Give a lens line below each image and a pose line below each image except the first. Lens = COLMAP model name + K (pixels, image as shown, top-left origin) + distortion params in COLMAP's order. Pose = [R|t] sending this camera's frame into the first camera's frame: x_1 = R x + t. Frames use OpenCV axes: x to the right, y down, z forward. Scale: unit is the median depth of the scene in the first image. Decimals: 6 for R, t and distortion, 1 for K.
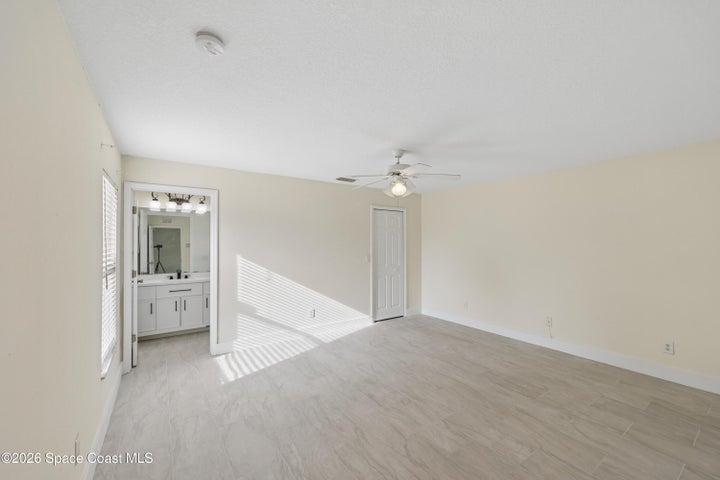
lens RADIAL K [[292.2, 0, 357.4], [0, 292.2, 241.6], [0, 0, 1]] dist [0.001032, 0.000011]
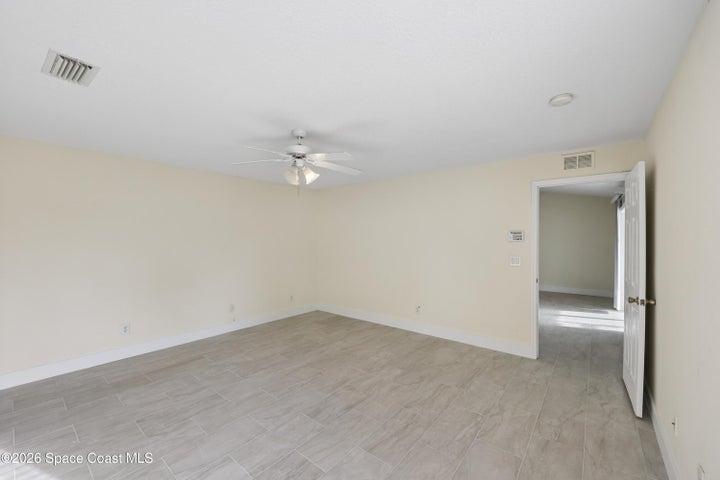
lens RADIAL K [[292.2, 0, 357.7], [0, 292.2, 240.9], [0, 0, 1]] dist [0.001032, 0.000011]
pose [[-0.291101, -0.003983, 0.956684, -0.778822], [-0.007291, 0.999972, 0.001945, 0.006702], [-0.956665, -0.006409, -0.291121, 1.165296]]
